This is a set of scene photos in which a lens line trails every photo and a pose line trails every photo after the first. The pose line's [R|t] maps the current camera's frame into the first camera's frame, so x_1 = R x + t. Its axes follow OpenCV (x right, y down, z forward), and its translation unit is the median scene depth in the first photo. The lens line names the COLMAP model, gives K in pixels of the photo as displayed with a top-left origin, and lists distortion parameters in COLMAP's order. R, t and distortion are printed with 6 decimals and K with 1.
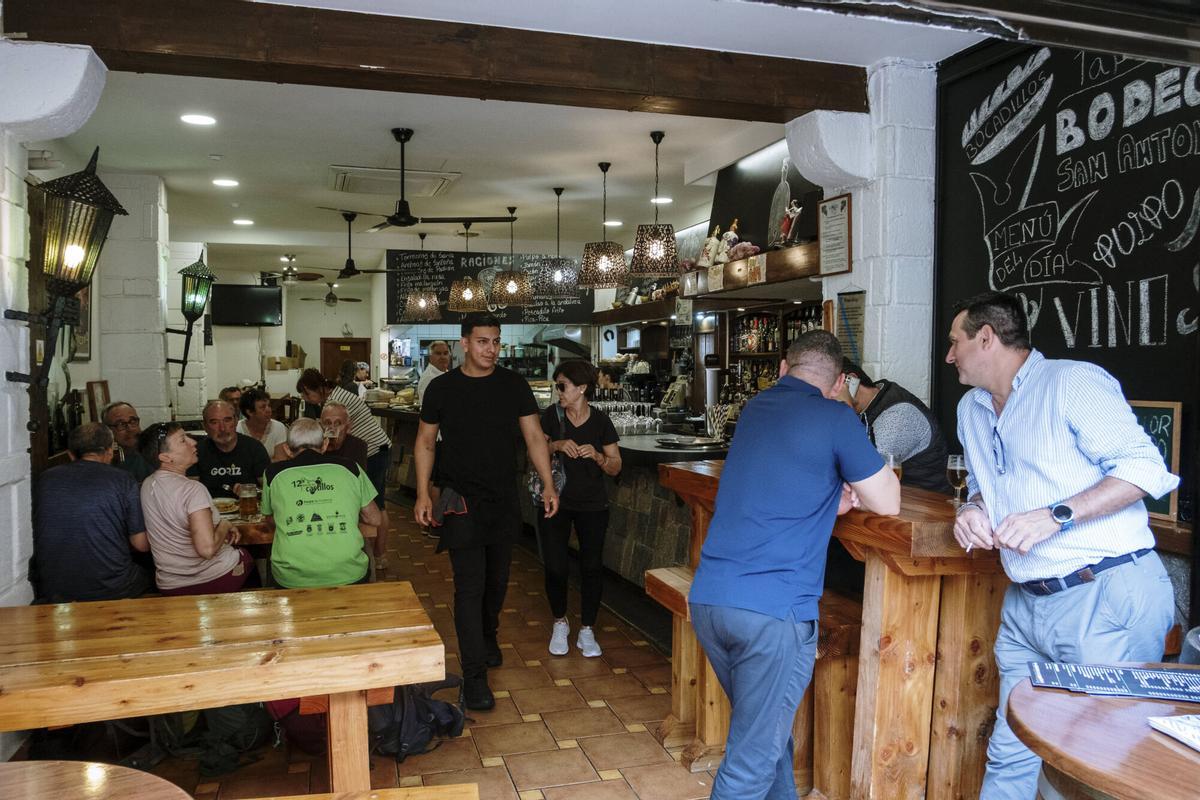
lens RADIAL K [[910.1, 0, 600.0], [0, 910.1, 400.0], [0, 0, 1]] dist [-0.030994, -0.004475]
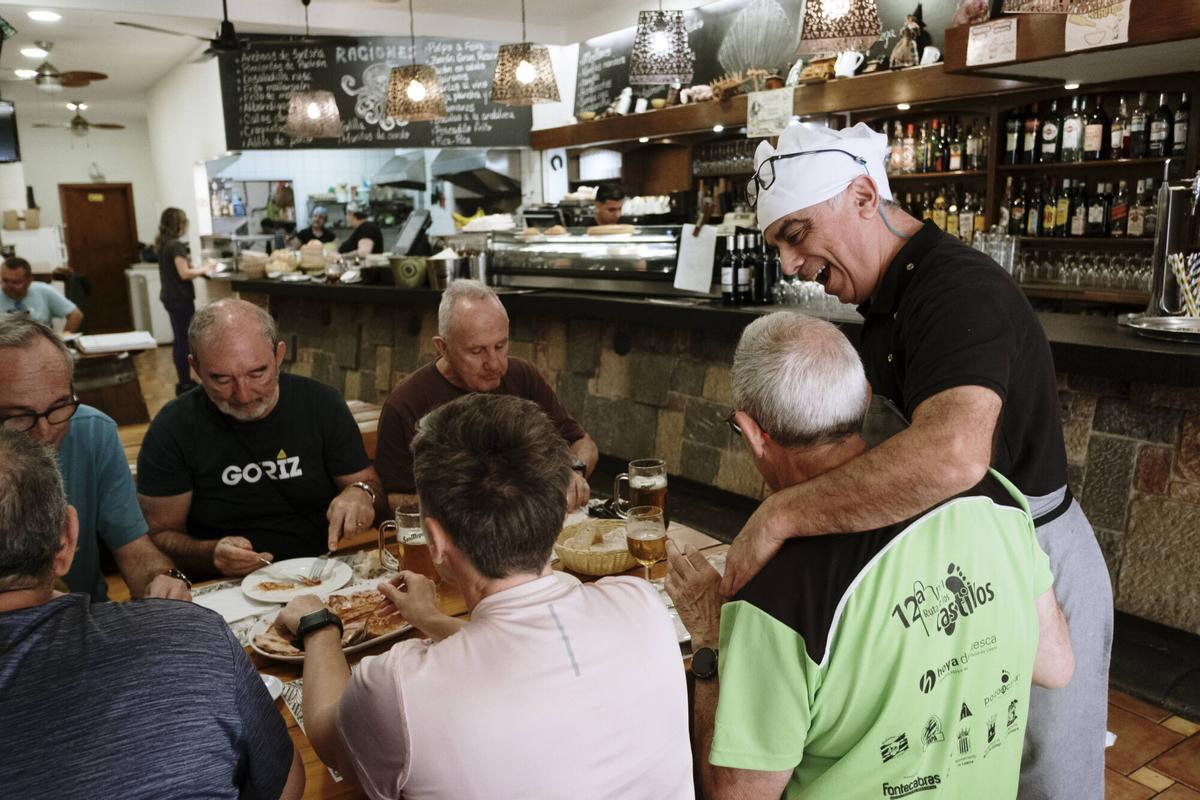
lens RADIAL K [[910.1, 0, 600.0], [0, 910.1, 400.0], [0, 0, 1]] dist [-0.030994, -0.004475]
pose [[0.955357, -0.085303, 0.282872, -0.177039], [0.037947, 0.984911, 0.168850, -0.005461], [-0.293008, -0.150577, 0.944178, 0.275192]]
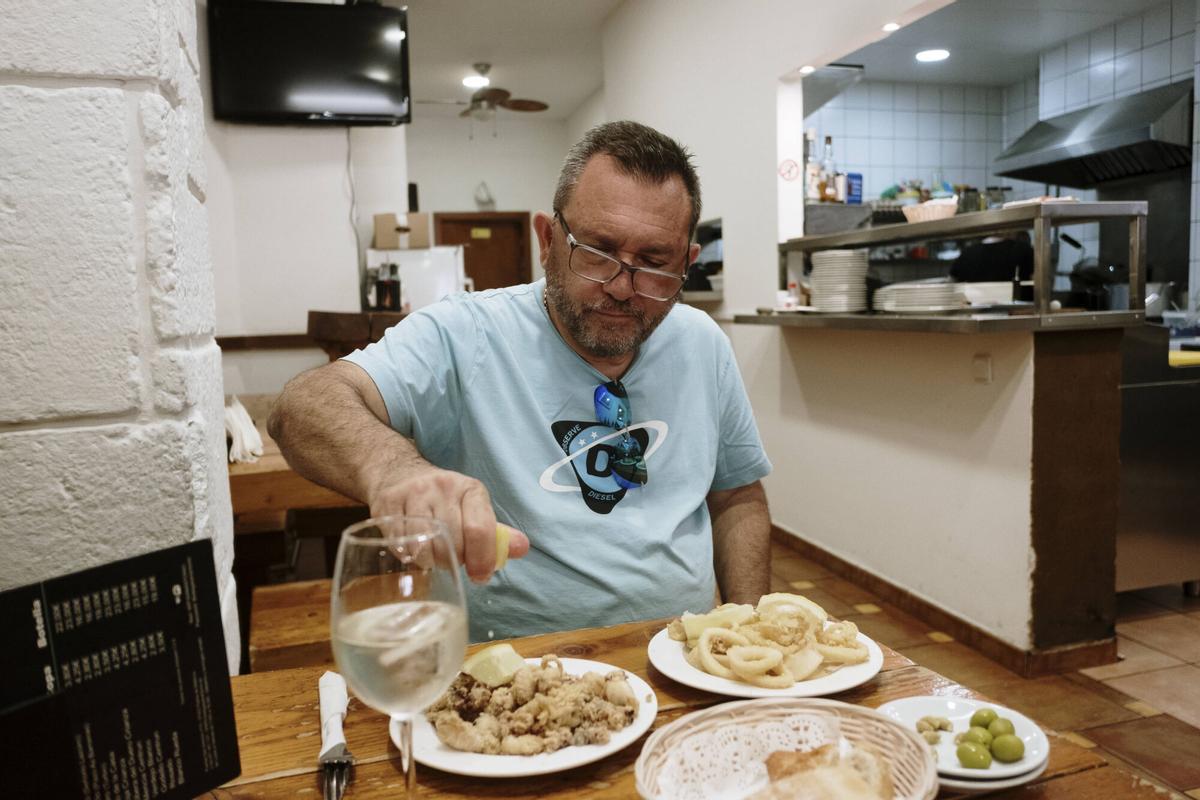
lens RADIAL K [[910.1, 0, 600.0], [0, 910.1, 400.0], [0, 0, 1]] dist [-0.030994, -0.004475]
pose [[0.999551, -0.029964, -0.000177, -0.344023], [0.029920, 0.997745, 0.060079, 0.010579], [-0.001624, -0.060057, 0.998194, 0.780445]]
